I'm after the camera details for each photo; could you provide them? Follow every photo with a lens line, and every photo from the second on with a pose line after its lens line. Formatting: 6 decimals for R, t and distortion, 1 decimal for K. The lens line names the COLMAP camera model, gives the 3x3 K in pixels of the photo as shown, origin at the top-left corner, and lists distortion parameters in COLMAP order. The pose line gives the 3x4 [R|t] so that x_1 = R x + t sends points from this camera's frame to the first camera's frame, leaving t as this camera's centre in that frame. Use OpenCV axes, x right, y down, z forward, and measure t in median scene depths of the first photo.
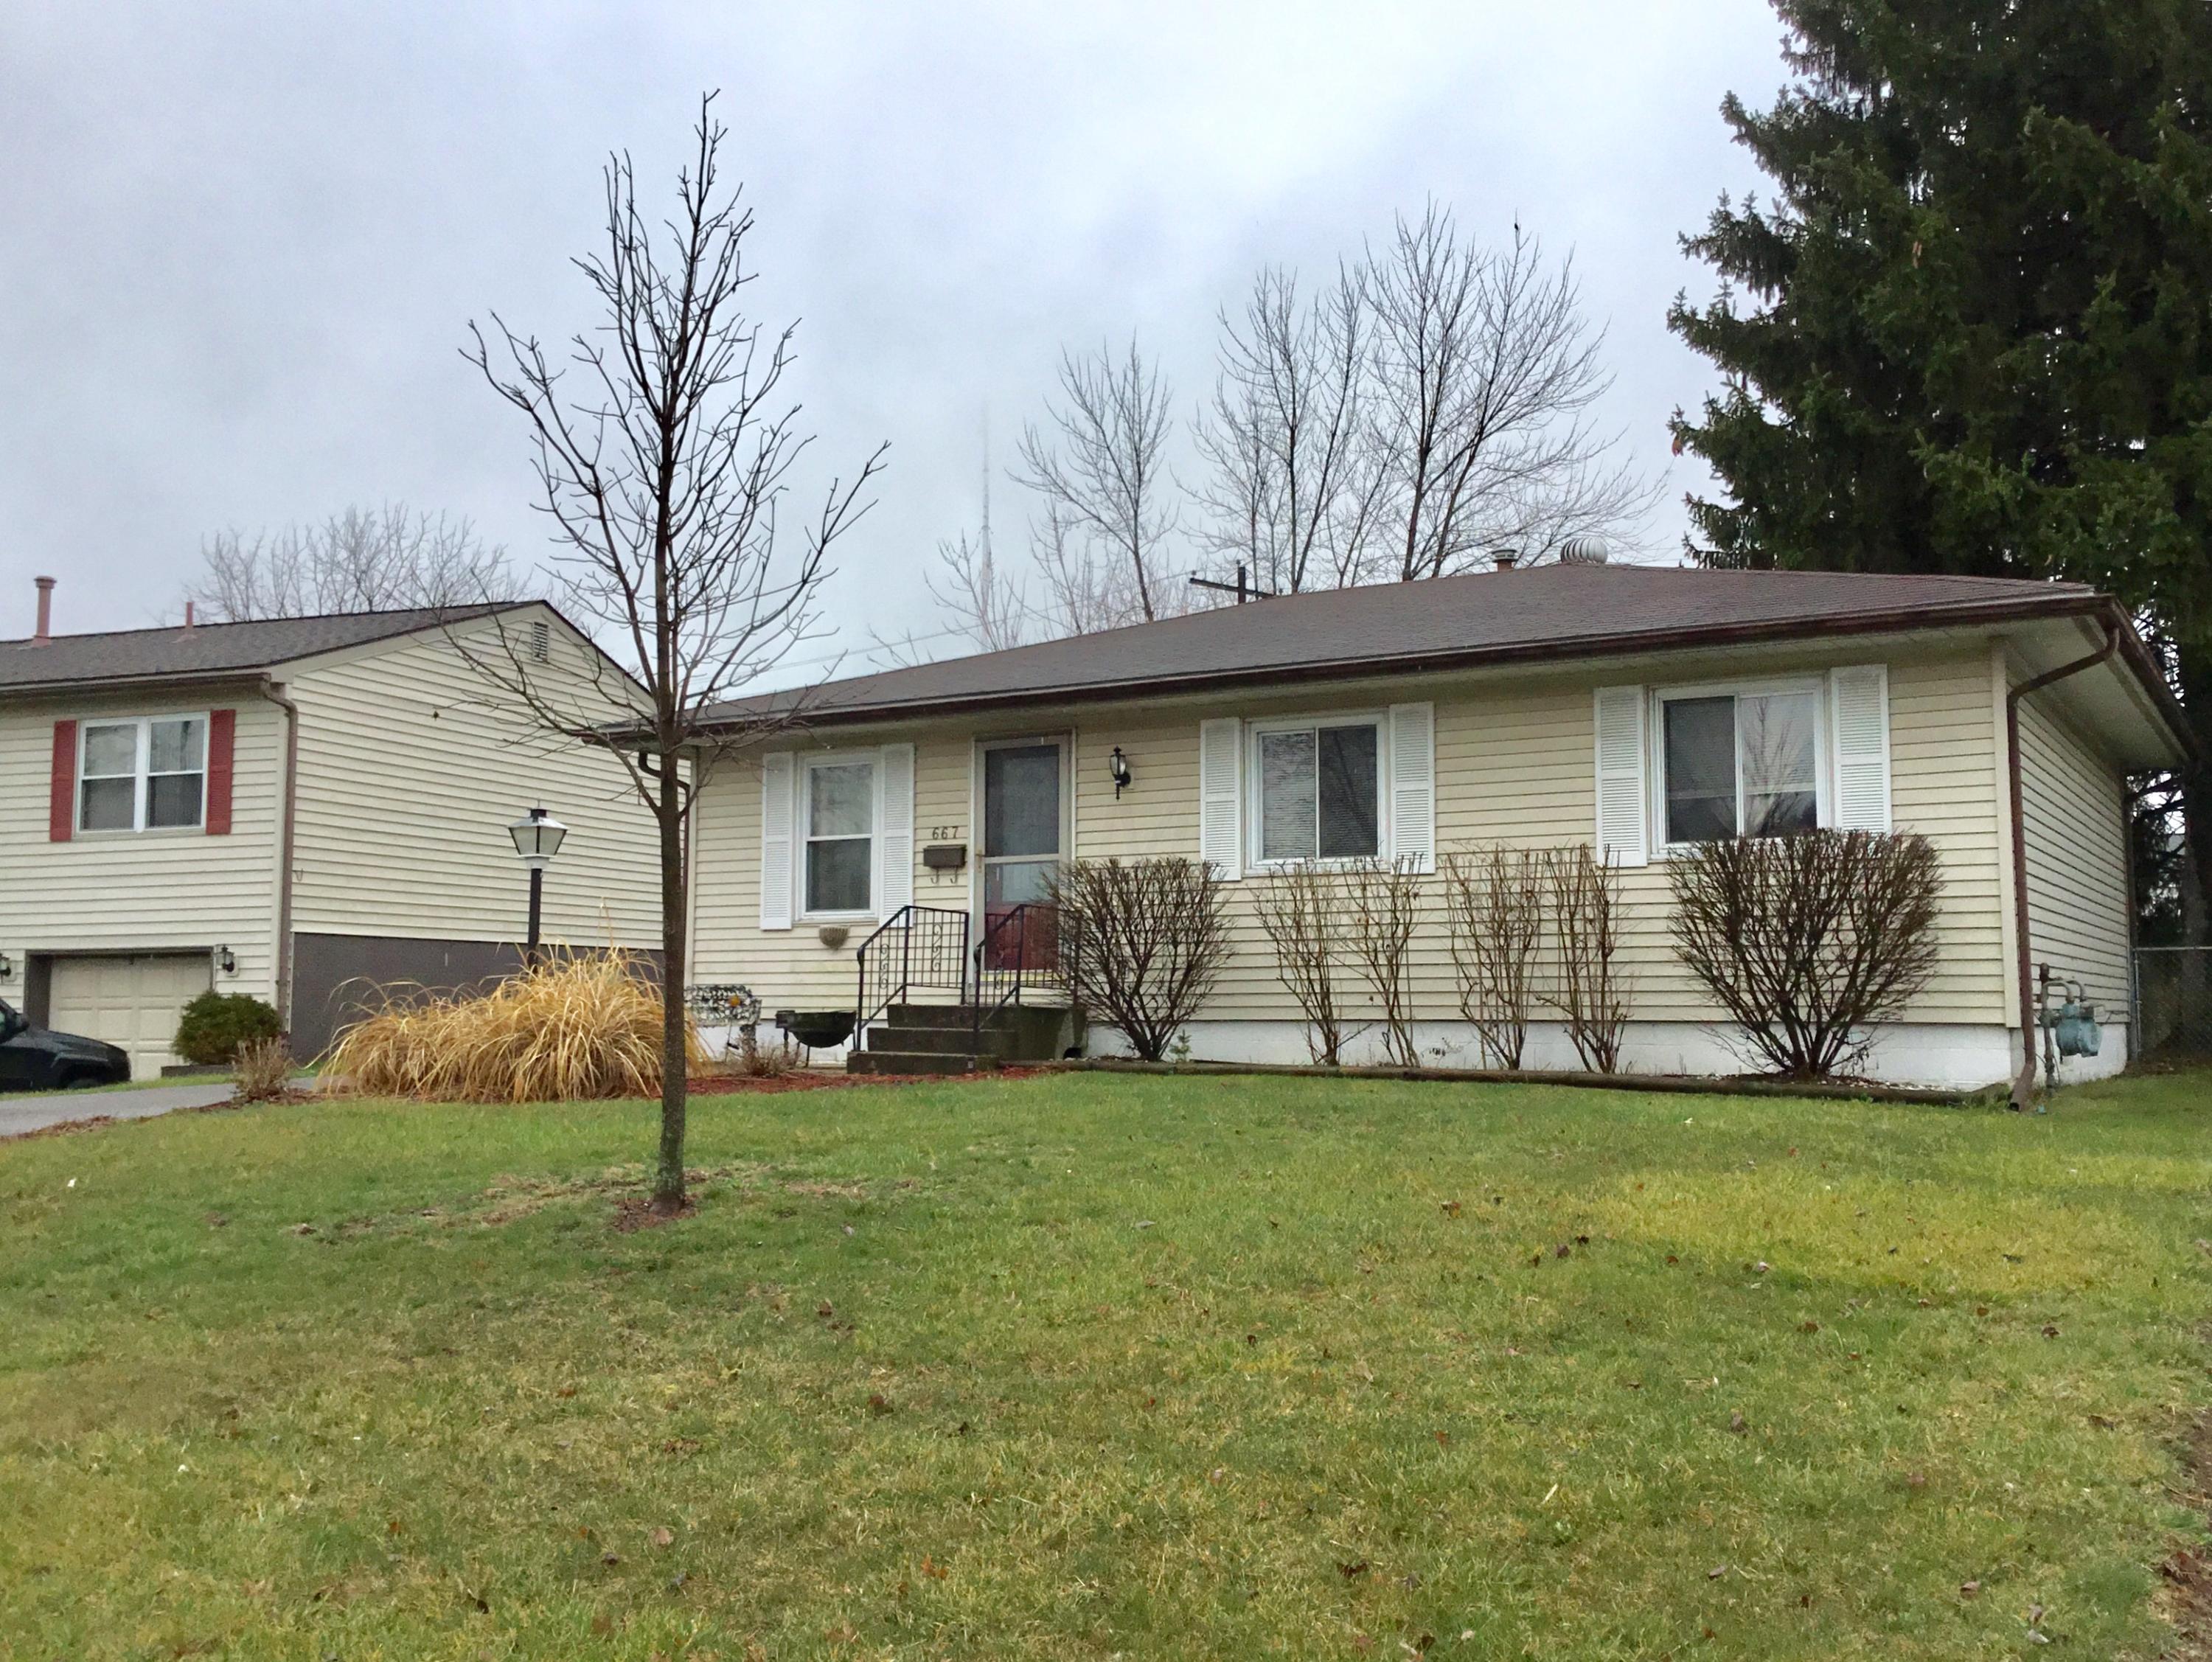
lens RADIAL K [[2080.2, 0, 1106.0], [0, 2080.2, 831.0], [0, 0, 1]] dist [-0.042470, -0.001344]
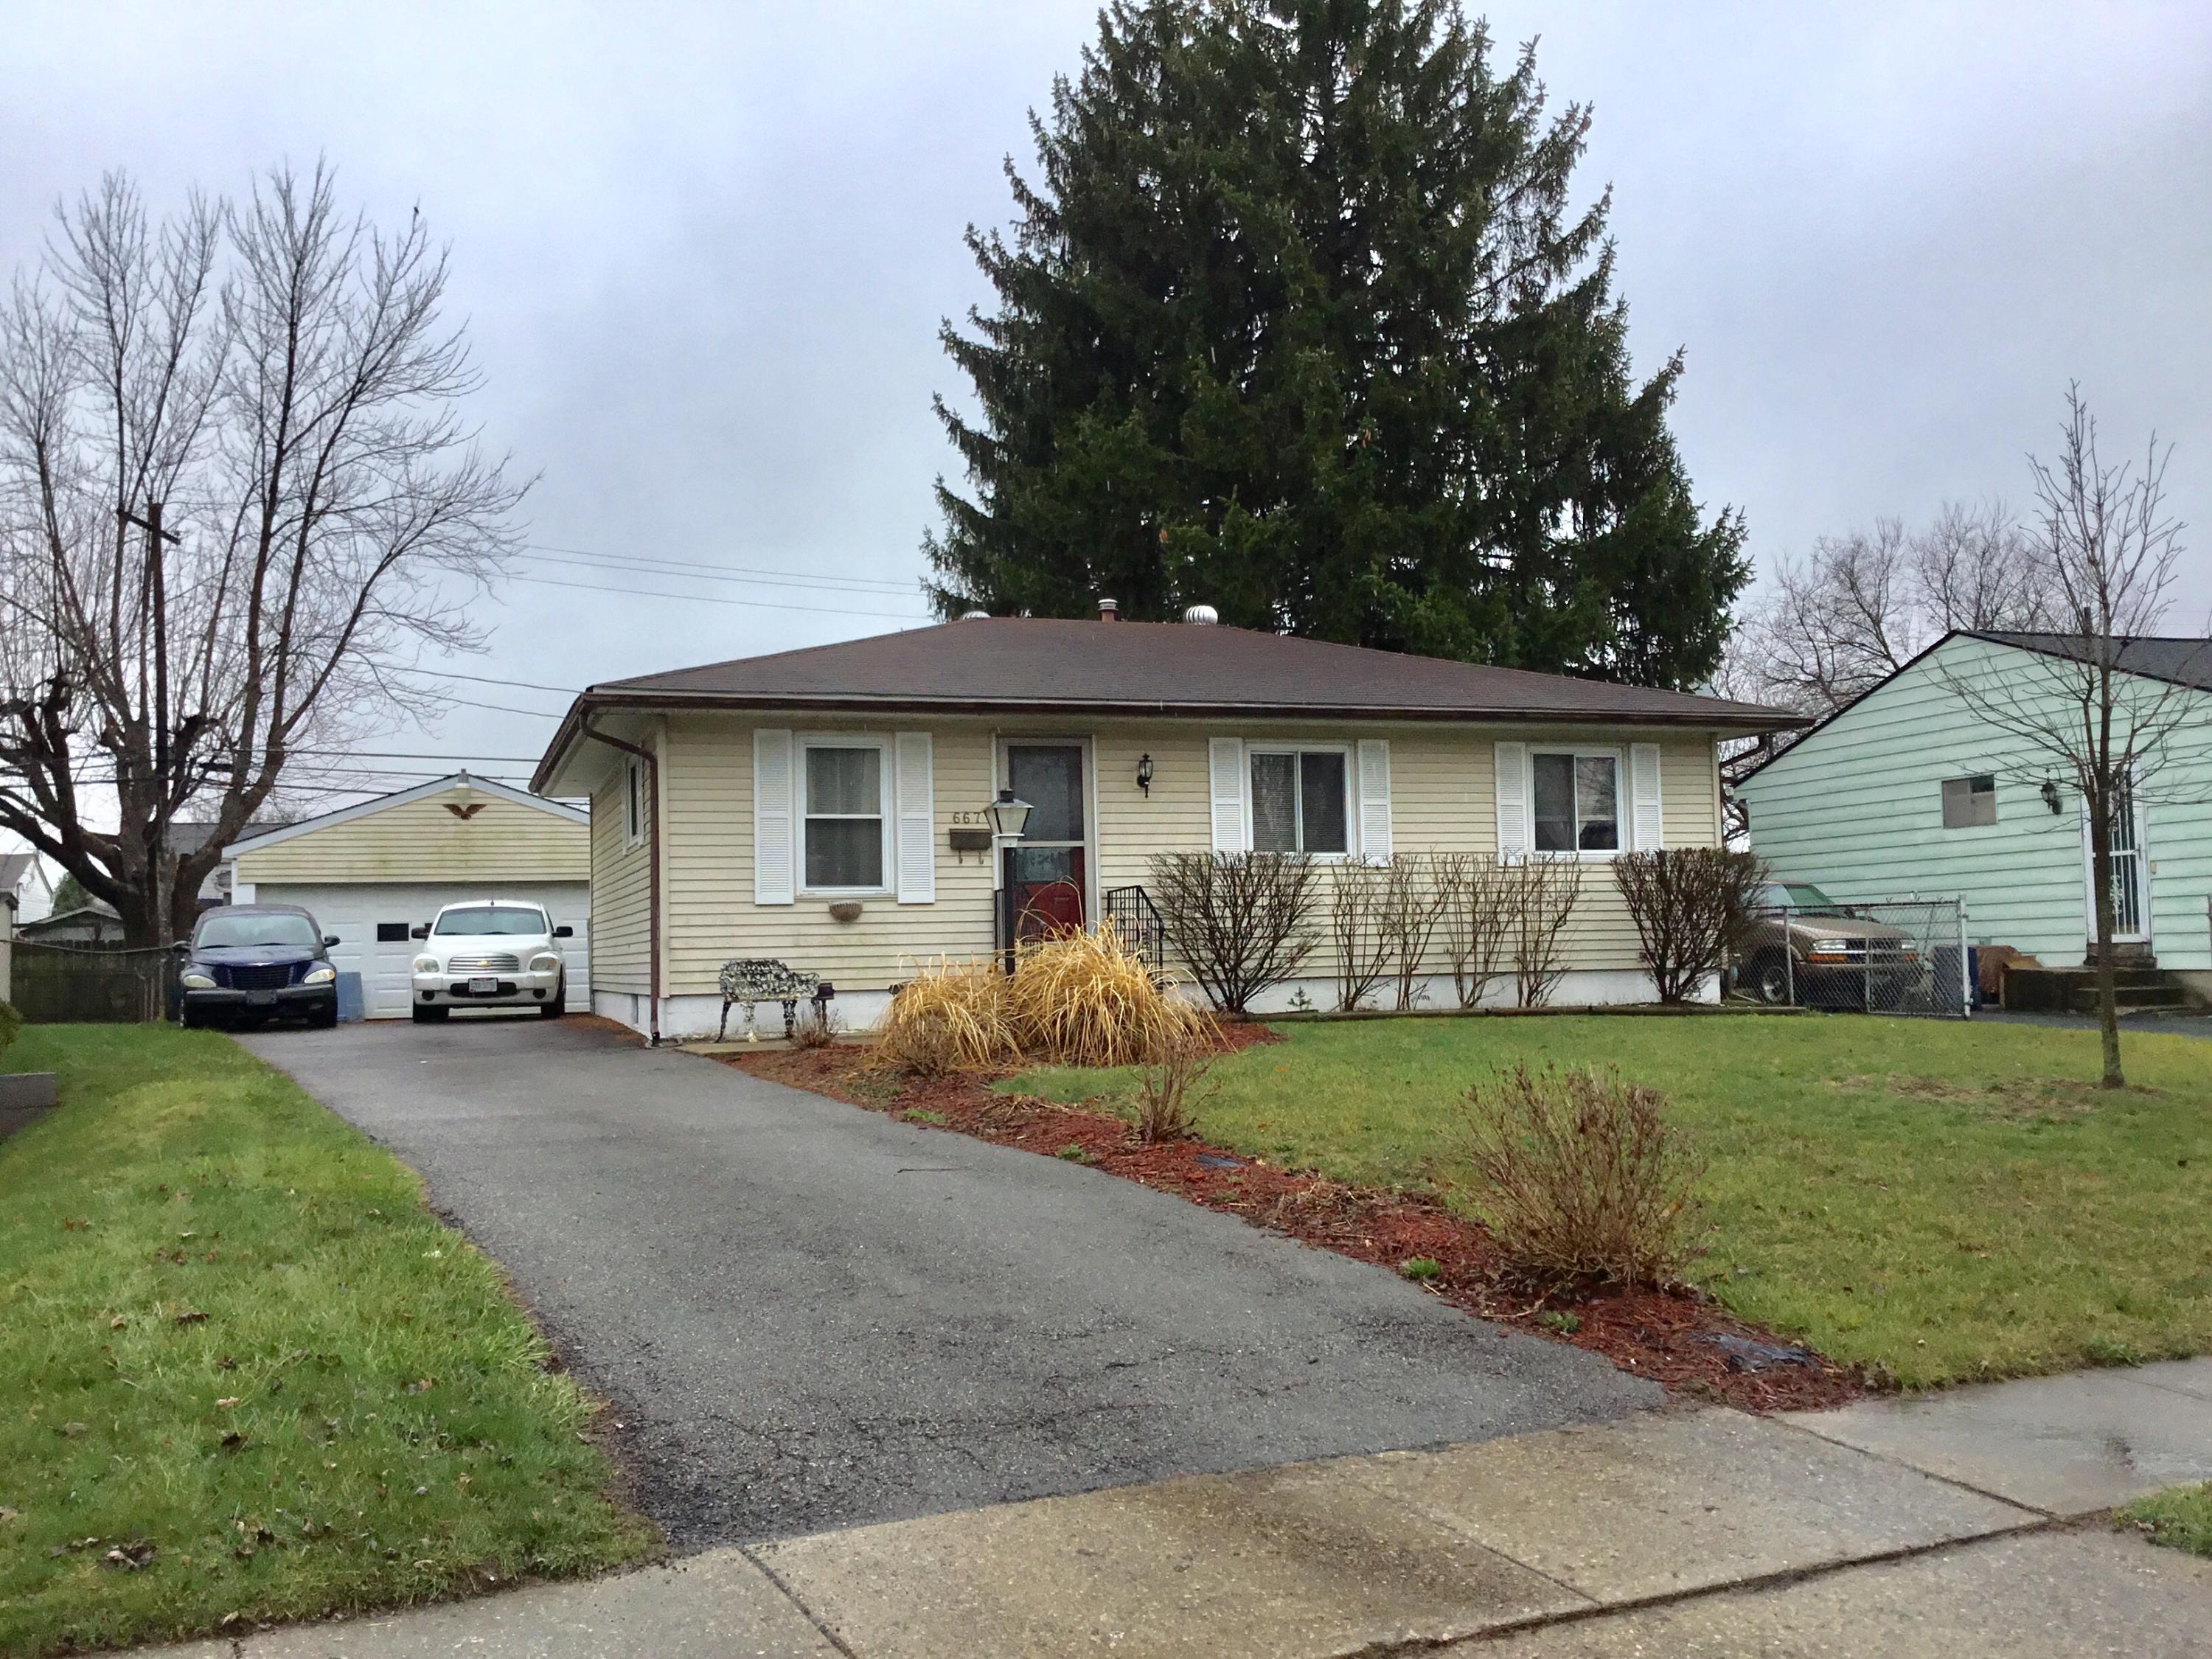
lens RADIAL K [[2009.2, 0, 1106.0], [0, 2009.2, 829.5], [0, 0, 1]] dist [-0.001811, -0.000896]
pose [[0.648496, 0.032925, 0.760506, -0.841624], [-0.043356, 0.999040, -0.006281, 0.010644], [-0.759982, -0.028899, 0.649301, 0.253350]]
